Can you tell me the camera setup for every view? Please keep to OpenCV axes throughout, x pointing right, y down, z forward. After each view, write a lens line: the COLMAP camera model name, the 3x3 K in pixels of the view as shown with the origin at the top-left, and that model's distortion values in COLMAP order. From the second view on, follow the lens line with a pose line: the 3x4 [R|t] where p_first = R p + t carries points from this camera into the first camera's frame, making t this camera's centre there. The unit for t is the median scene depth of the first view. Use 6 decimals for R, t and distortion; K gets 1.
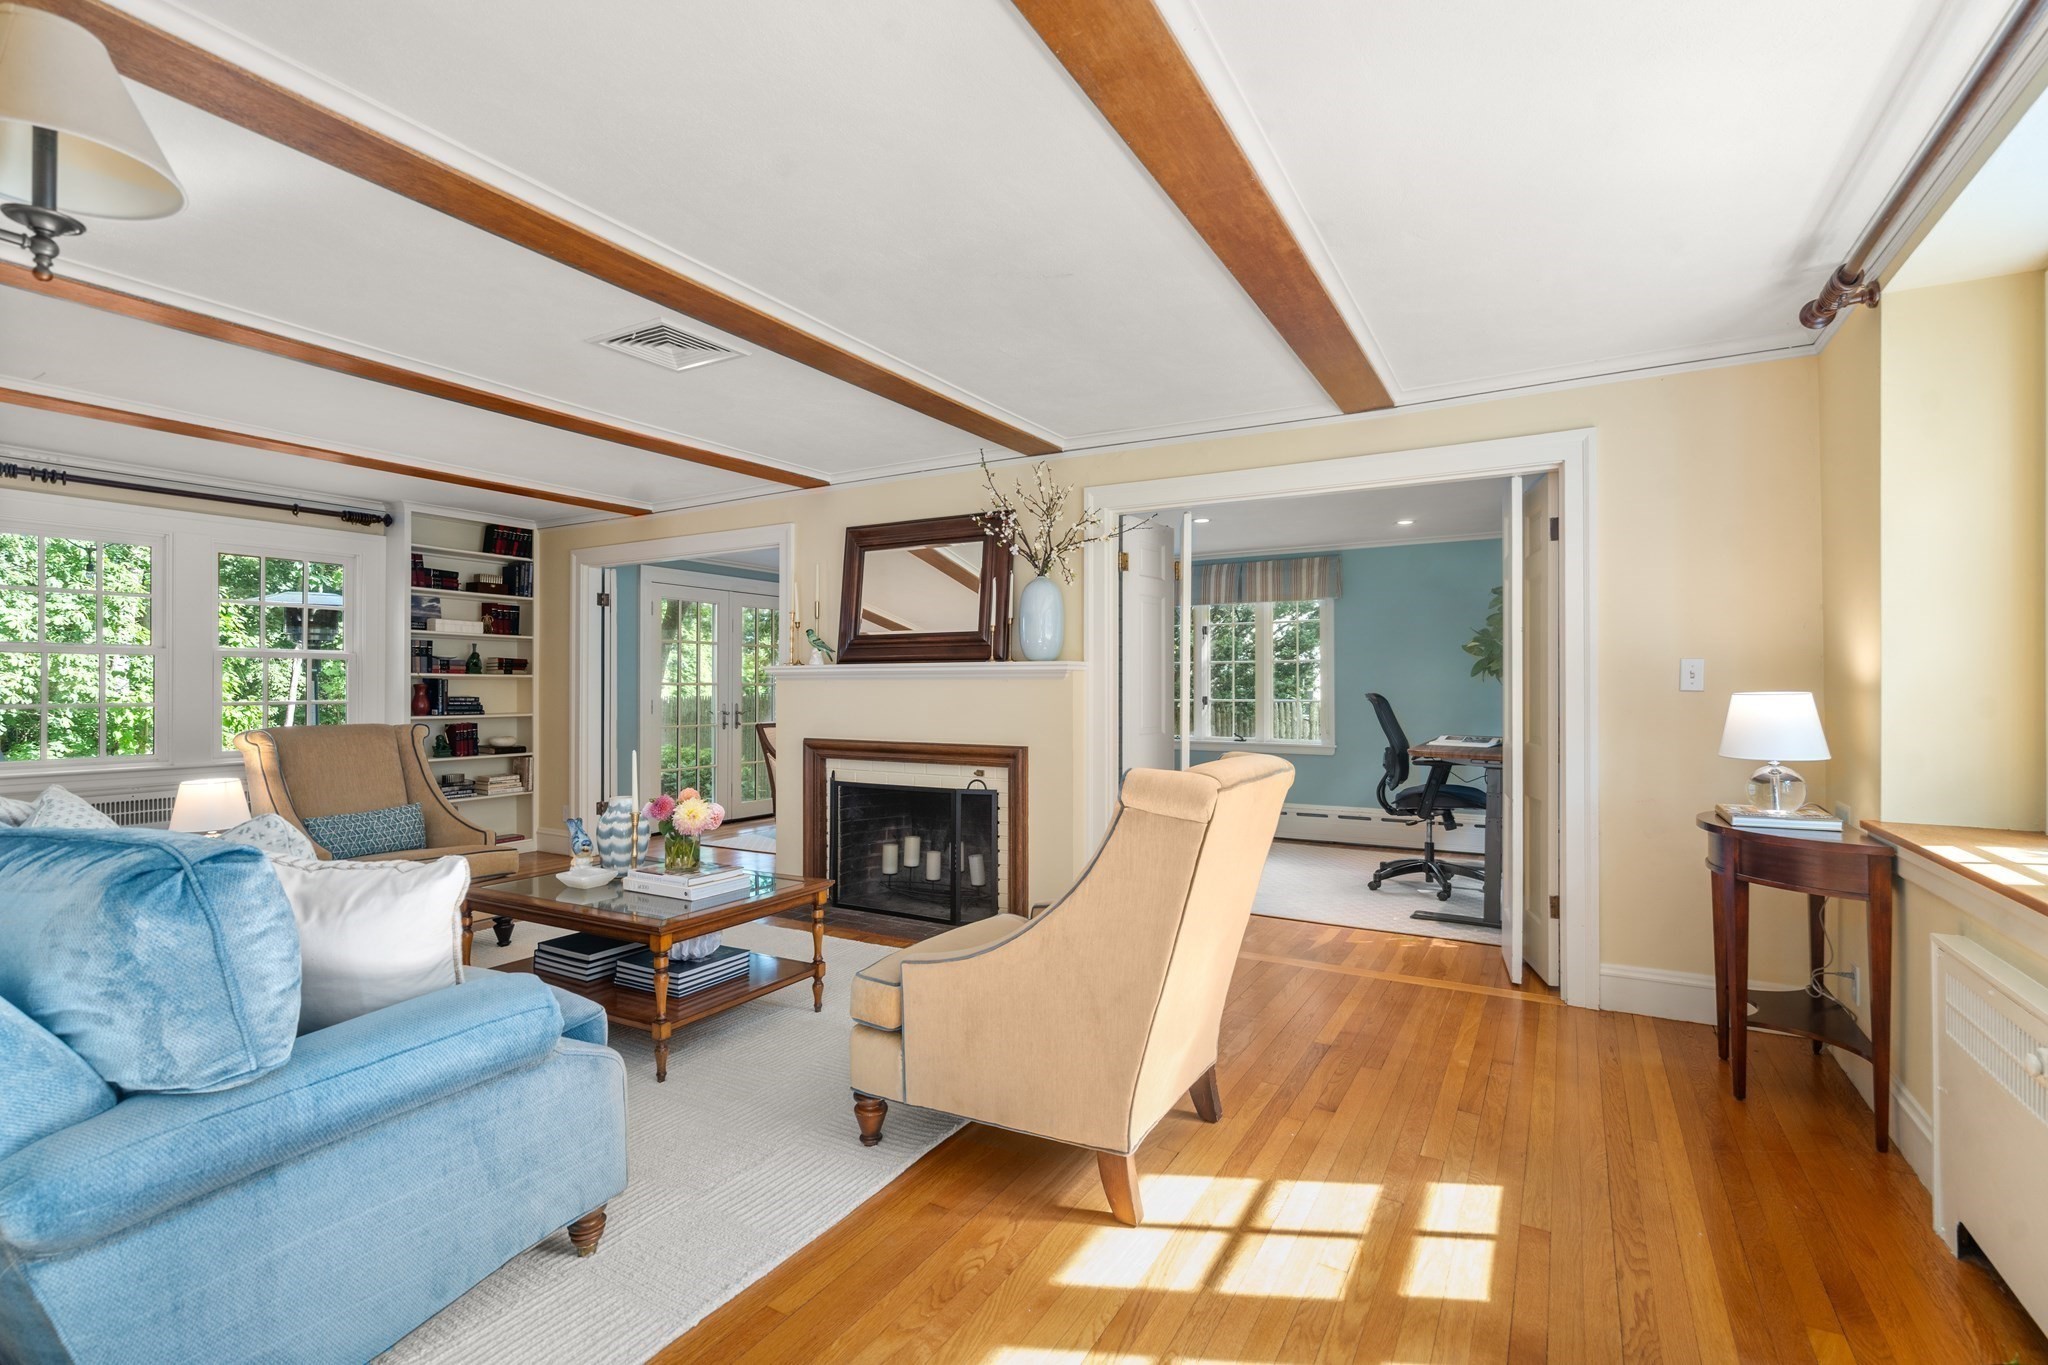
lens RADIAL K [[922.8, 0, 1021.4], [0, 922.8, 682.6], [0, 0, 1]] dist [0.000498, 0.000431]
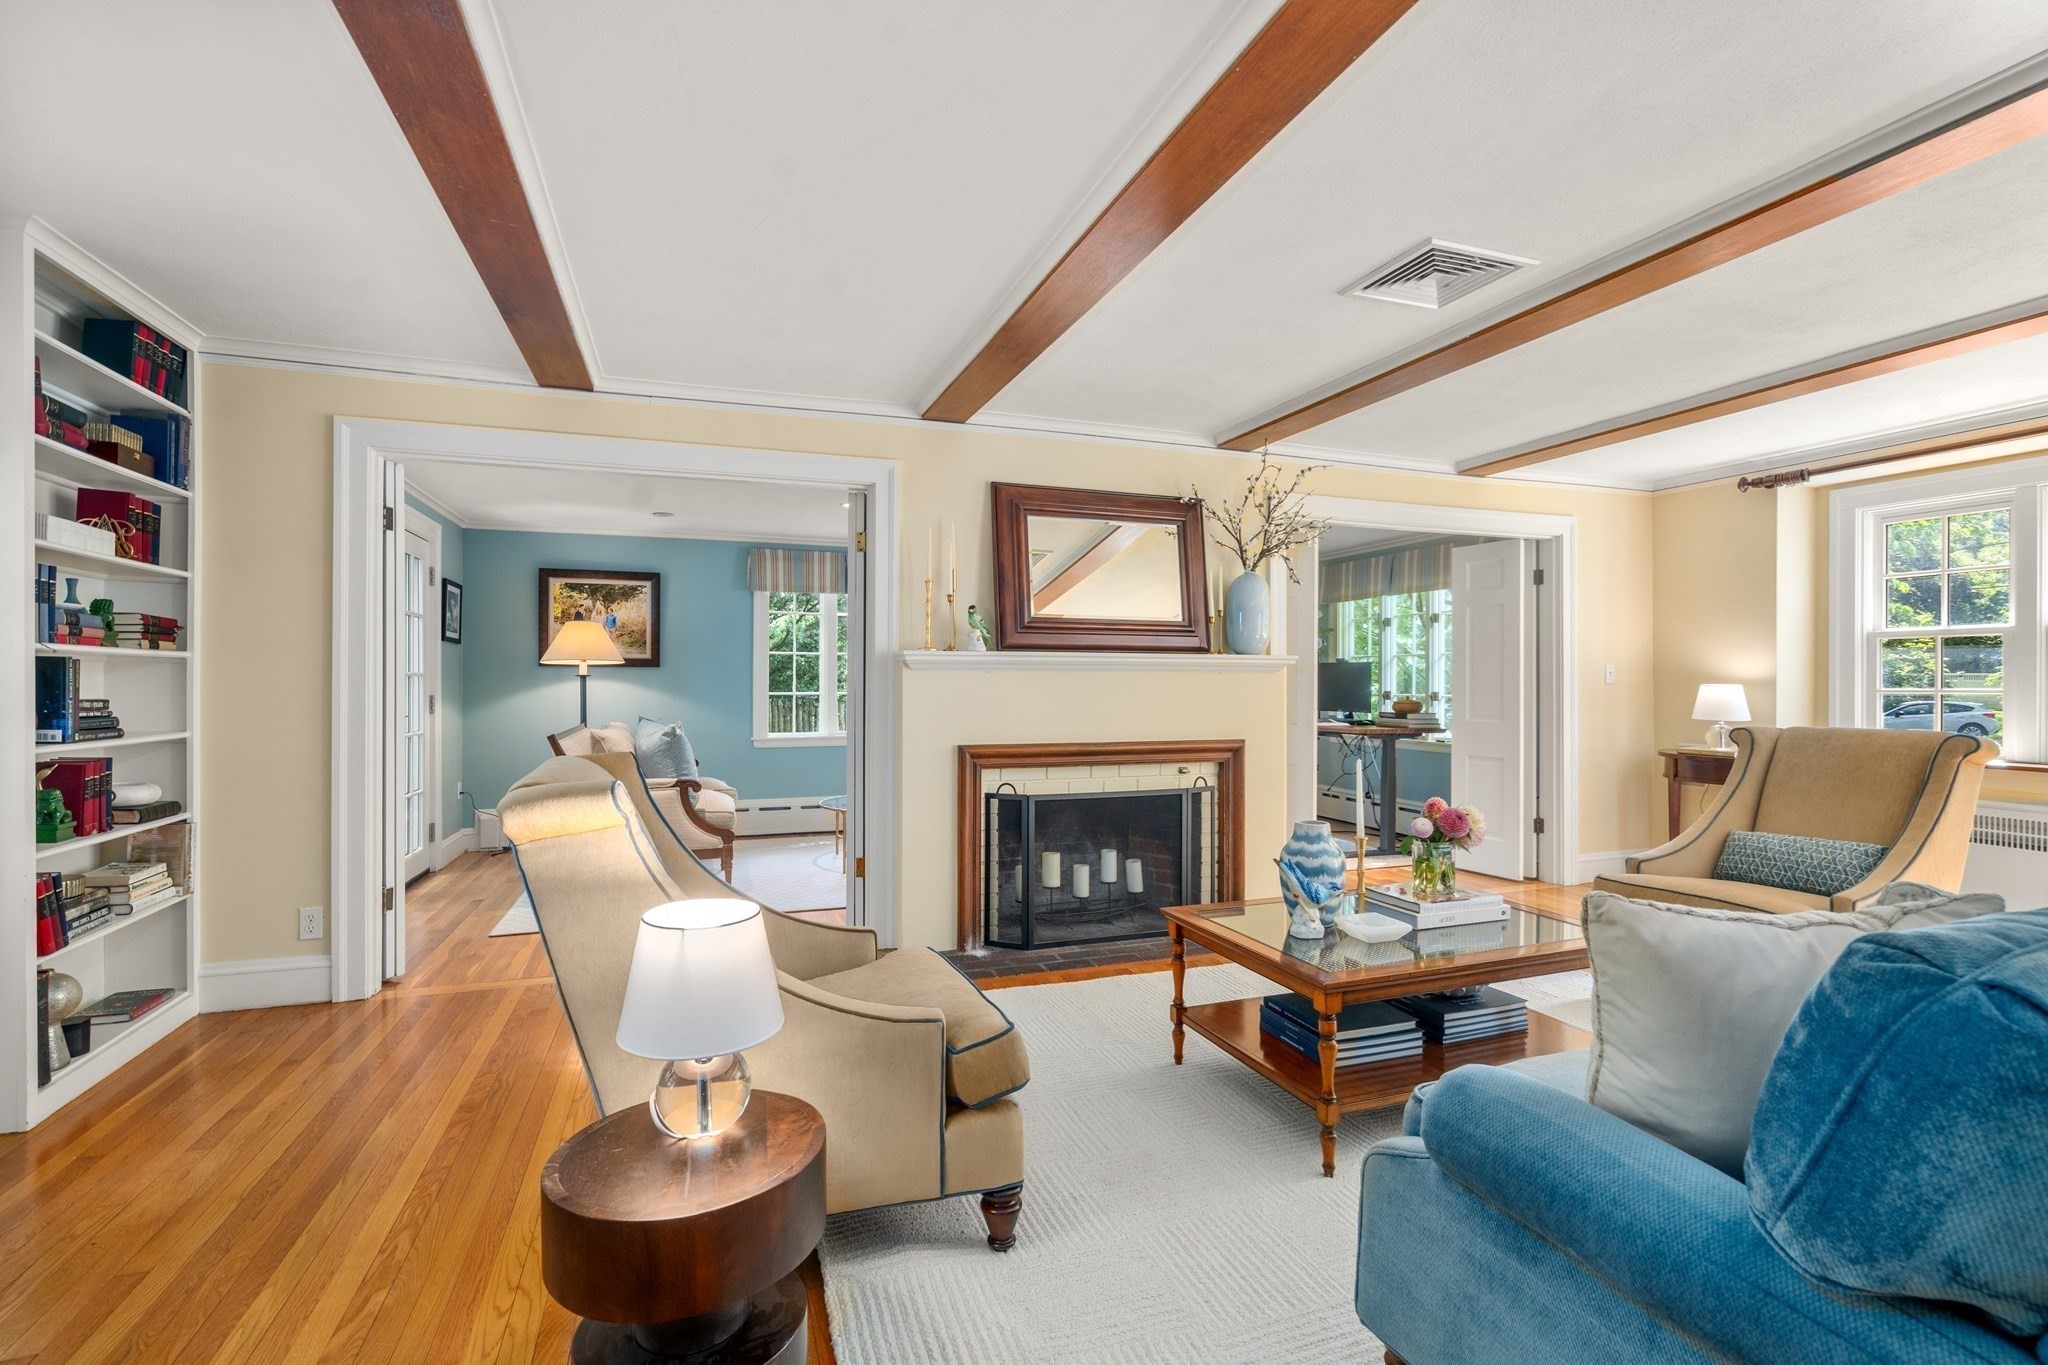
lens RADIAL K [[922.8, 0, 1021.4], [0, 922.8, 682.6], [0, 0, 1]] dist [0.000498, 0.000431]
pose [[0.651886, 0.000066, 0.758317, -0.767311], [-0.006198, 0.999967, 0.005241, 0.003363], [-0.758291, -0.008117, 0.651865, 0.447744]]
